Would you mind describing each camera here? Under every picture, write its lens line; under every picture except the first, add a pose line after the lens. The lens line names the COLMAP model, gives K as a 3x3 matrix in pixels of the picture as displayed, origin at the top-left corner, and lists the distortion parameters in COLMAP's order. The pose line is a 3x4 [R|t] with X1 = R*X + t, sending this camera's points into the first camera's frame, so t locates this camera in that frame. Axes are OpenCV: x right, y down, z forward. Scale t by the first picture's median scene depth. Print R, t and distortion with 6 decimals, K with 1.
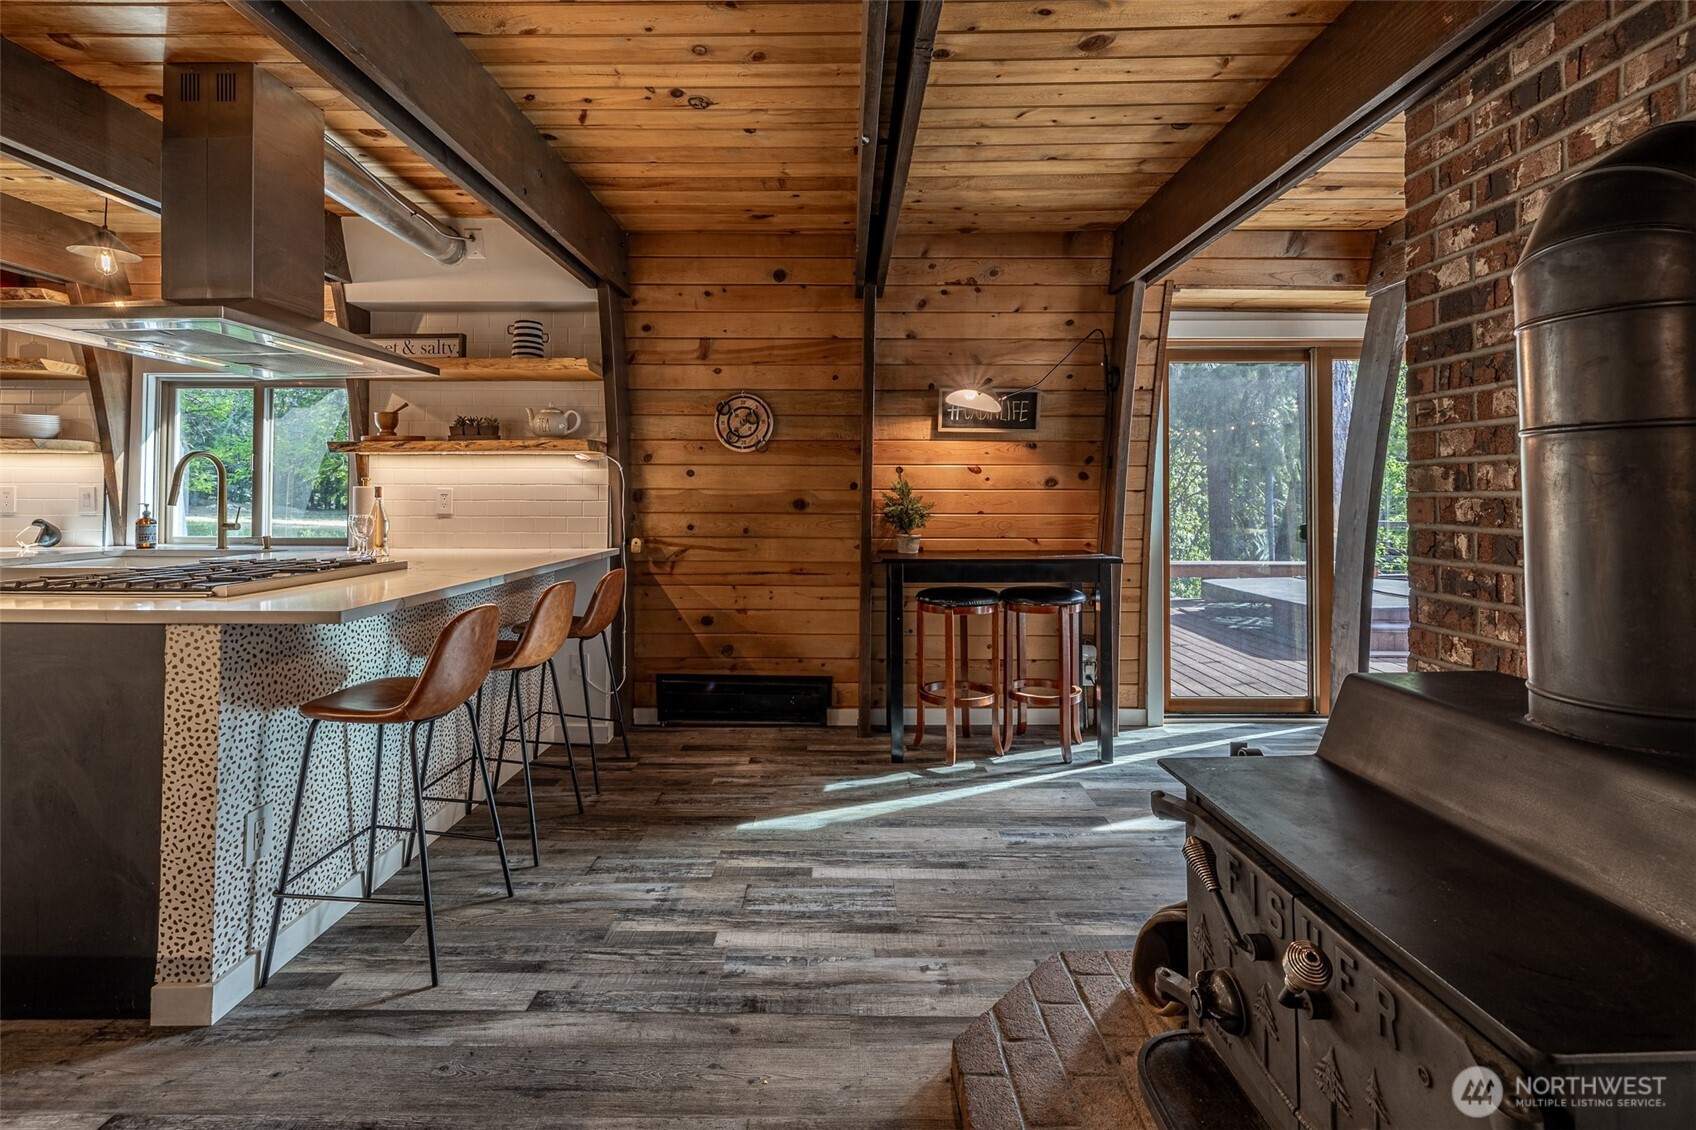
lens RADIAL K [[729.2, 0, 836.0], [0, 729.2, 484.6], [0, 0, 1]] dist [-0.000938, -0.000454]
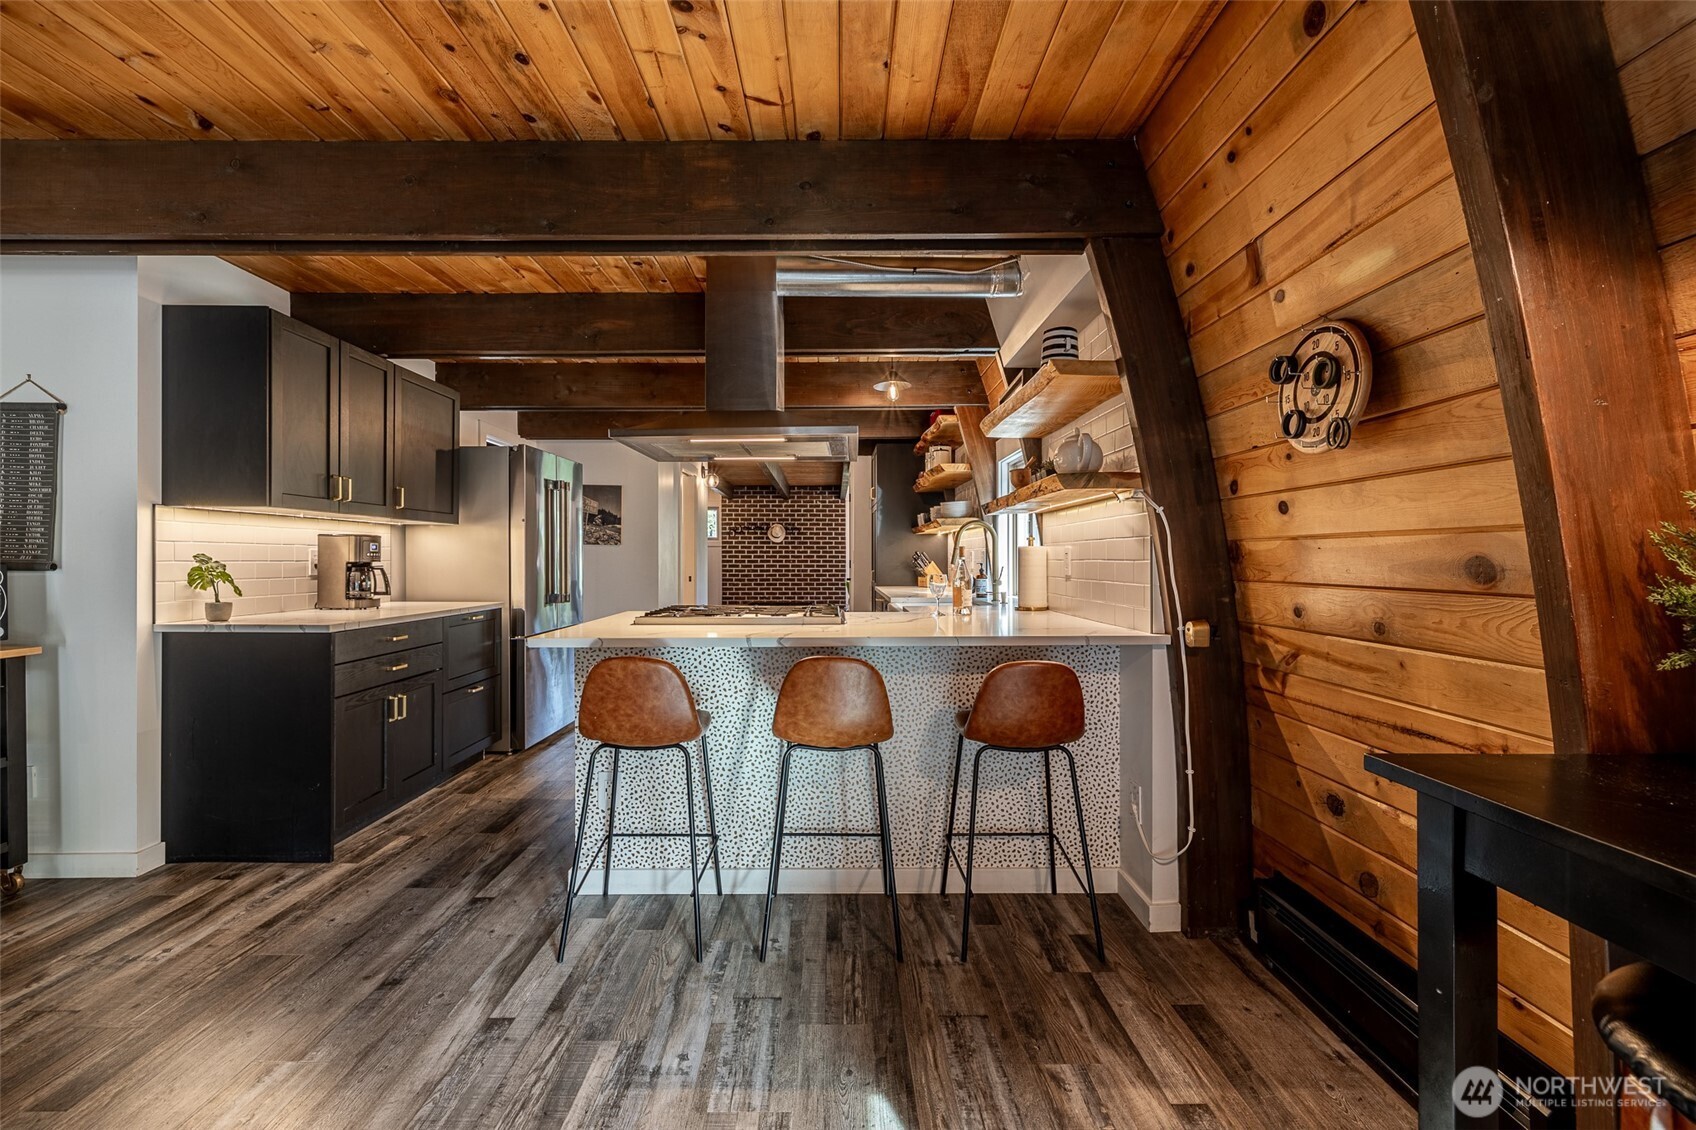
lens RADIAL K [[729.2, 0, 860.3], [0, 729.2, 555.8], [0, 0, 1]] dist [-0.000938, -0.000454]
pose [[0.035900, -0.009290, -0.999312, 0.647936], [0.014327, 0.999859, -0.008781, 0.040495], [0.999253, -0.014002, 0.036028, 1.423341]]
